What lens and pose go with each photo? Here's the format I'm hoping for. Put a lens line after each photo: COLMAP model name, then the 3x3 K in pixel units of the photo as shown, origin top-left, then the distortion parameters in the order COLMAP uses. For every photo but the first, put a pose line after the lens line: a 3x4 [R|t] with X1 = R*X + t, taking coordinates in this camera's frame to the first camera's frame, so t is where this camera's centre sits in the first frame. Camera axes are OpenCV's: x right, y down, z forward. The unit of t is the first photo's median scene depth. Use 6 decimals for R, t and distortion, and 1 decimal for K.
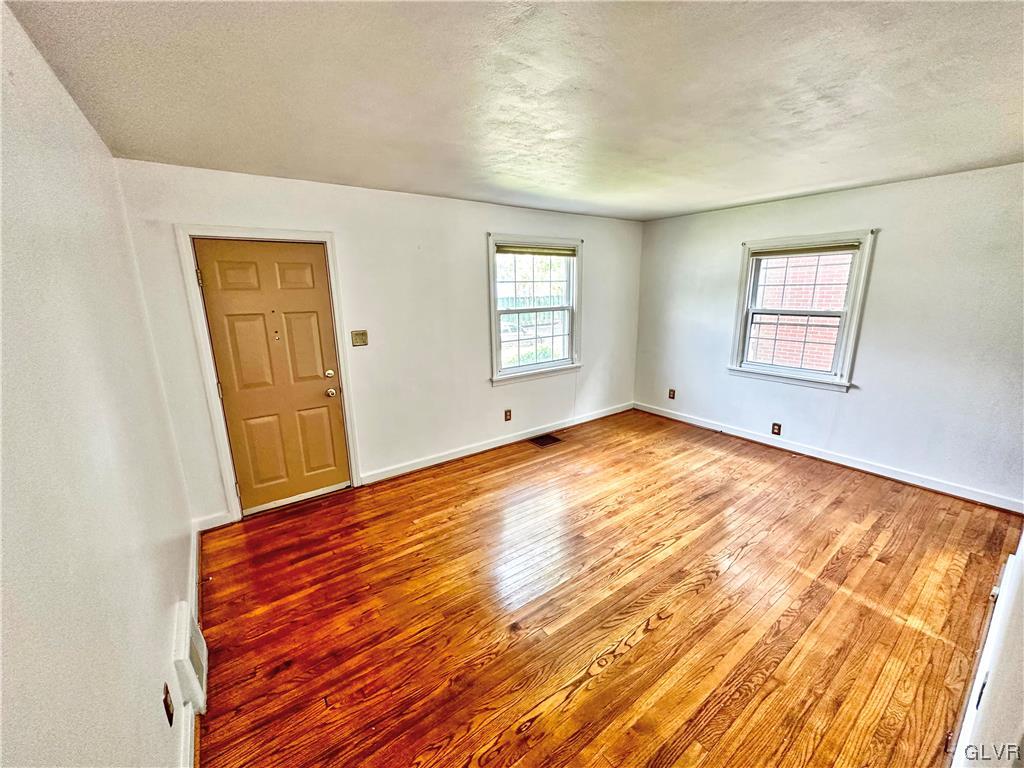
lens RADIAL K [[408.8, 0, 512.0], [0, 408.8, 384.0], [0, 0, 1]] dist [-0.001141, 0.000499]
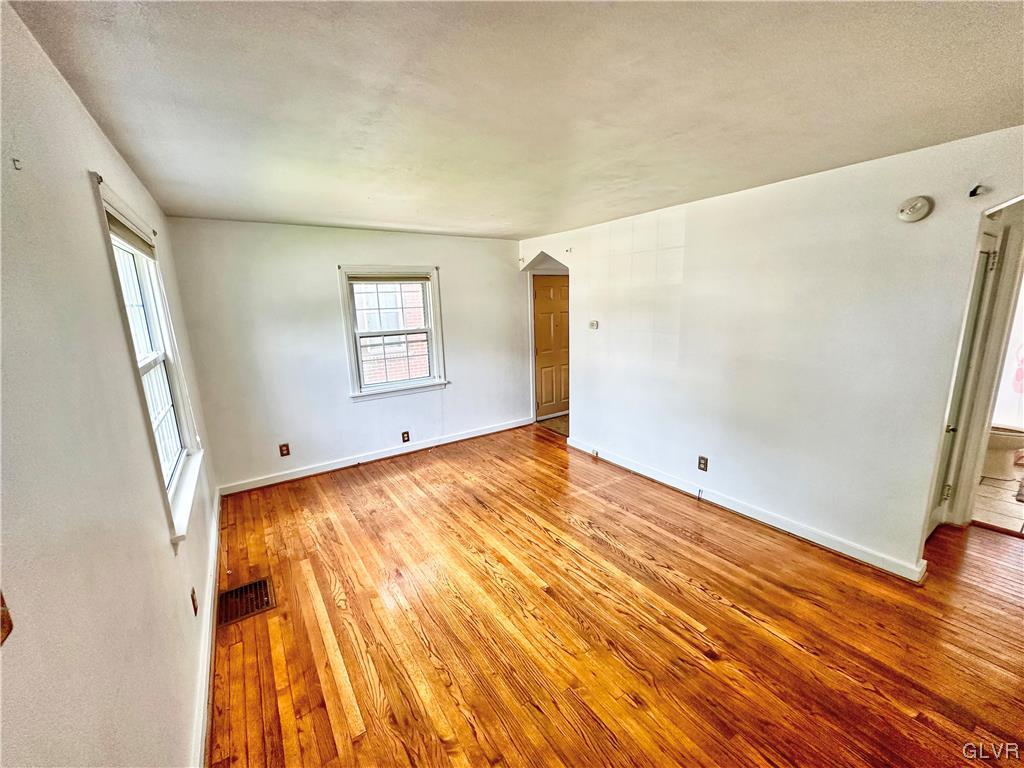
lens RADIAL K [[408.8, 0, 512.0], [0, 408.8, 384.0], [0, 0, 1]] dist [-0.001141, 0.000499]
pose [[0.037661, -0.185763, 0.981873, -0.460316], [0.259089, 0.950785, 0.169944, -0.159084], [-0.965119, 0.247992, 0.083937, 0.675798]]
